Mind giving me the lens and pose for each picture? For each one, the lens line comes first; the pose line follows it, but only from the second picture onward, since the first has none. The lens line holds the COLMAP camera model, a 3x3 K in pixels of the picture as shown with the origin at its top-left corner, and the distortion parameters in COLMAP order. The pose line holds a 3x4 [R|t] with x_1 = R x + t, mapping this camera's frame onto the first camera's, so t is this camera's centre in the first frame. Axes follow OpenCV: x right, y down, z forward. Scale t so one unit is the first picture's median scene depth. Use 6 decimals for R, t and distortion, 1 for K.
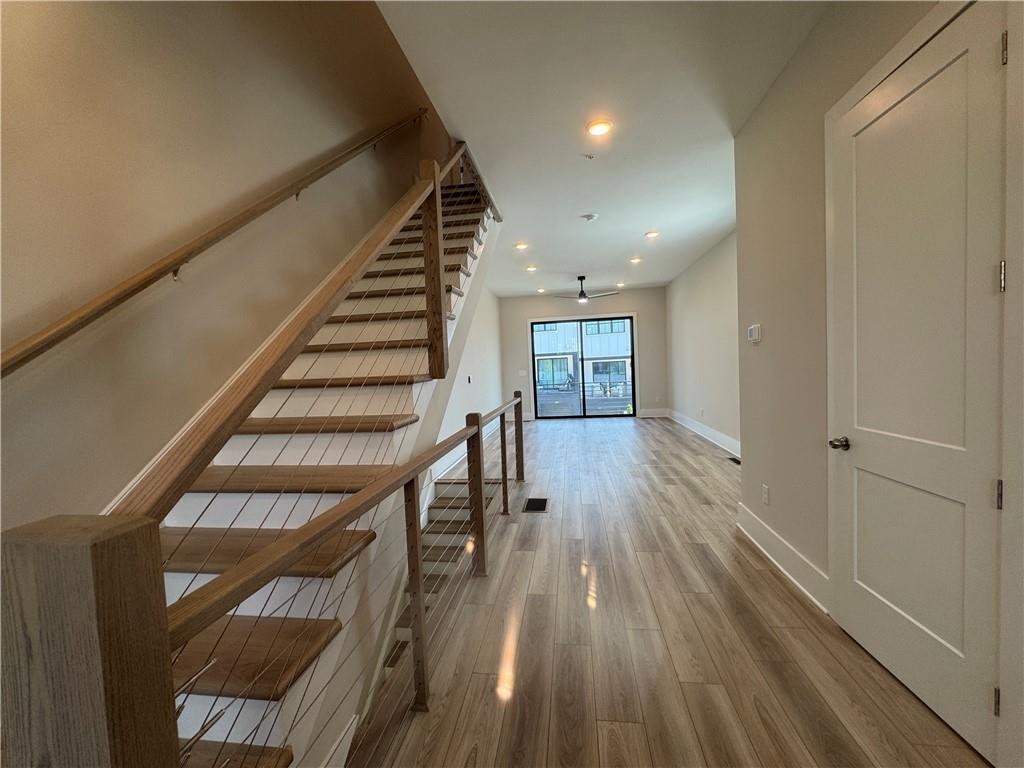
lens RADIAL K [[410.7, 0, 512.0], [0, 410.7, 384.0], [0, 0, 1]] dist [-0.003615, 0.000321]
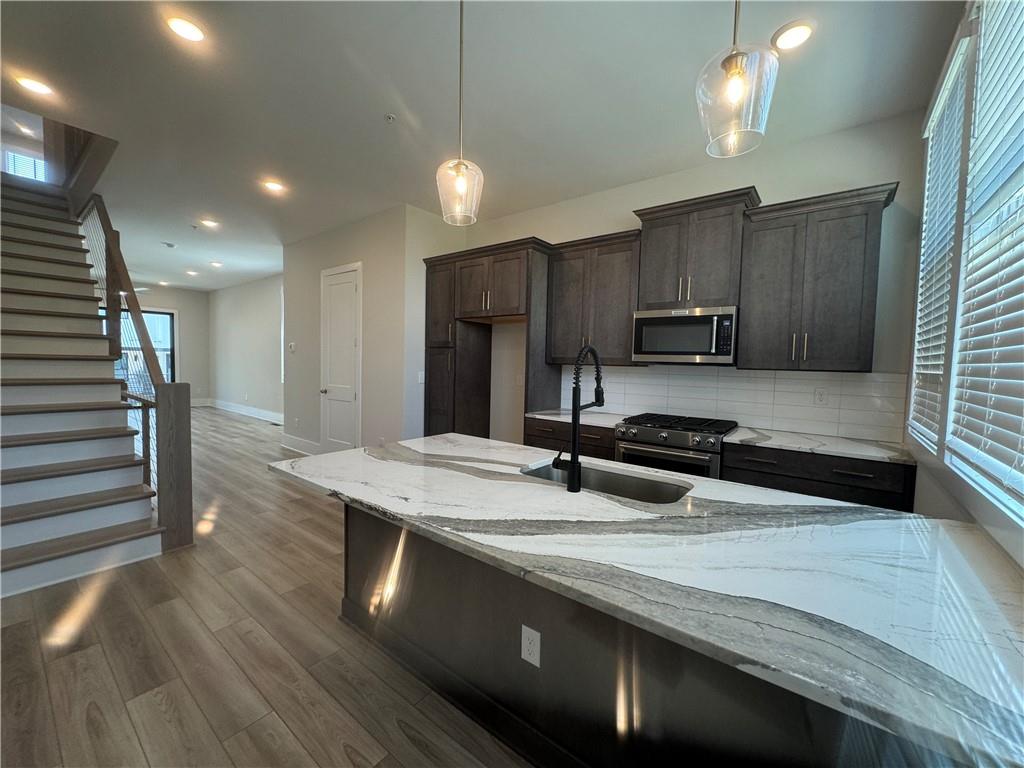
lens RADIAL K [[442.9, 0, 512.0], [0, 442.9, 384.0], [0, 0, 1]] dist [-0.000474, 0.000078]
pose [[0.516179, 0.006324, 0.856457, -0.468230], [-0.001920, 0.999979, -0.006226, 0.050275], [-0.856479, 0.001570, 0.516180, -0.693400]]
